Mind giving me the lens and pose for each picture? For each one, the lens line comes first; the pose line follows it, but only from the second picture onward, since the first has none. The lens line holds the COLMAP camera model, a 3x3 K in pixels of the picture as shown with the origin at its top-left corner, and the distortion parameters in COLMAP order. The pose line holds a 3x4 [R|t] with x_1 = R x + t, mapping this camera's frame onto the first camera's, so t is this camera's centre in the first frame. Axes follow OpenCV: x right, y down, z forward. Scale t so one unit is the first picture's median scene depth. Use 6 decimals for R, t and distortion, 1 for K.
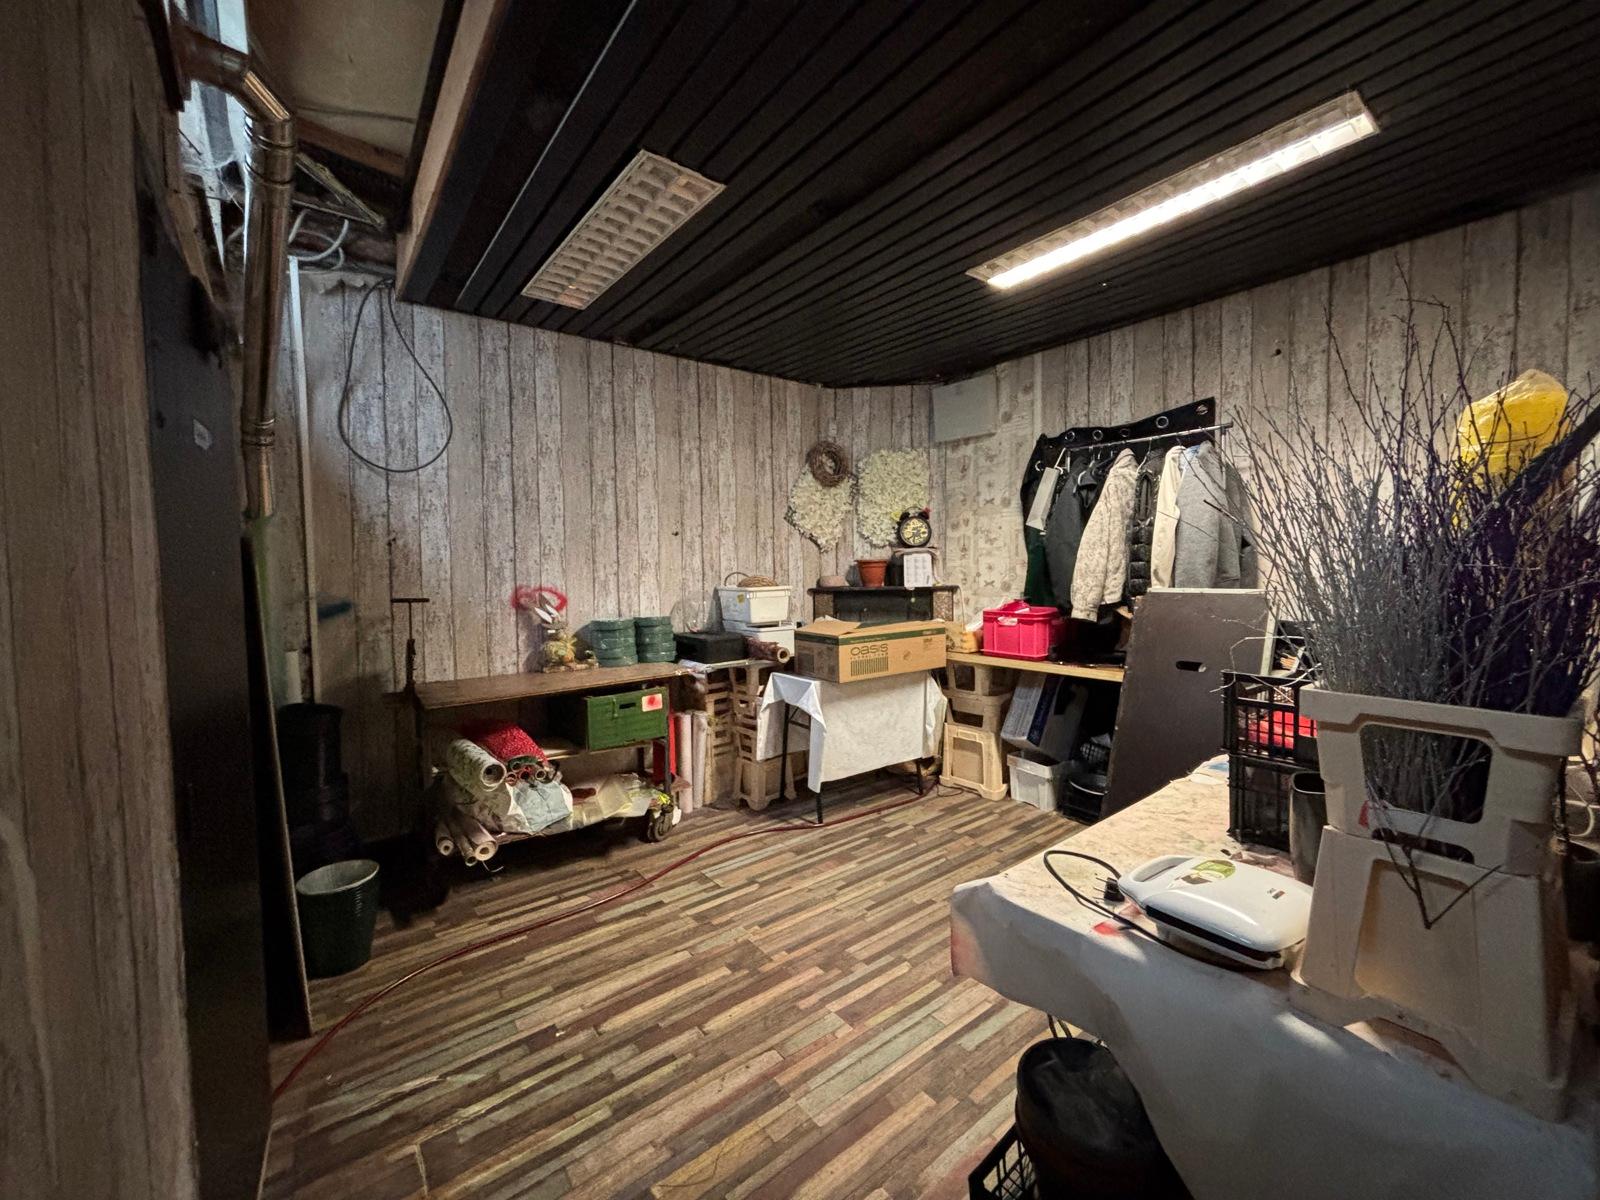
lens RADIAL K [[647.8, 0, 801.8], [0, 647.8, 596.2], [0, 0, 1]] dist [-0.006171, 0.000940]
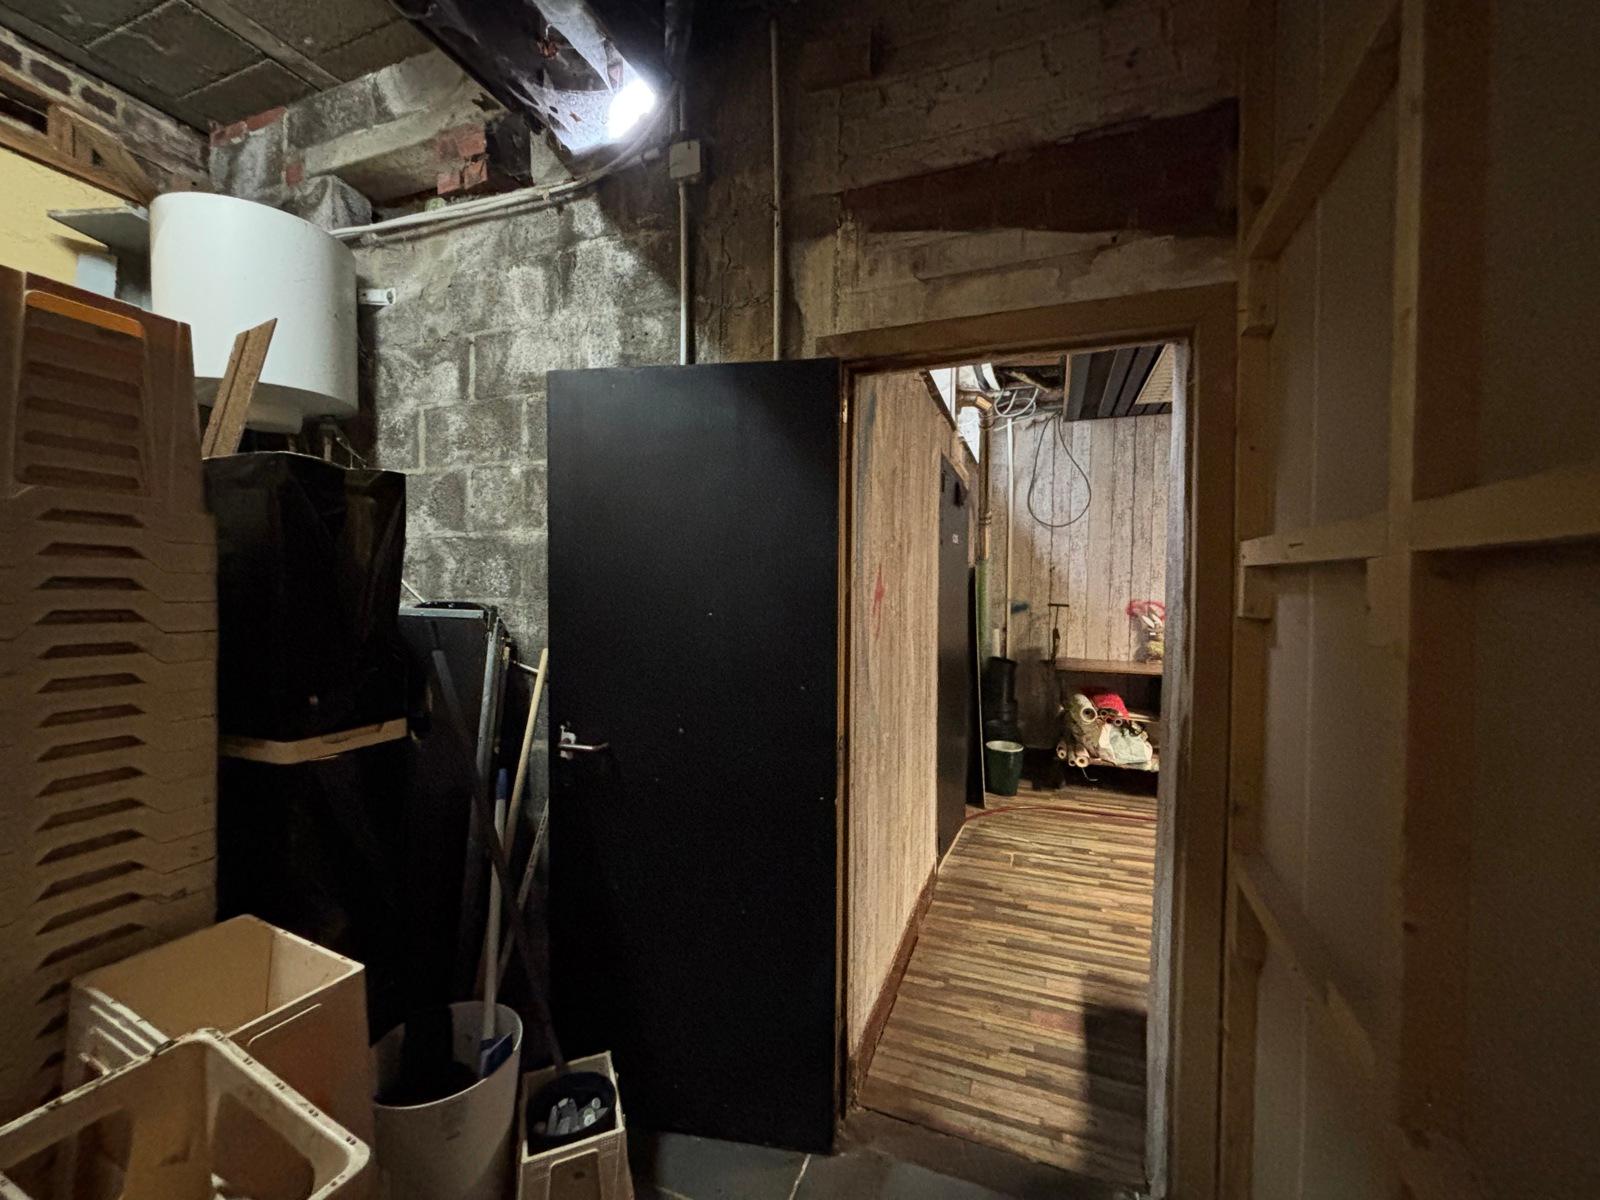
lens RADIAL K [[647.8, 0, 801.8], [0, 647.8, 596.2], [0, 0, 1]] dist [-0.006171, 0.000940]
pose [[0.522086, 0.042178, -0.851850, 0.466004], [-0.057163, 0.998261, 0.014394, -0.002730], [0.850975, 0.041179, 0.523589, -0.427038]]
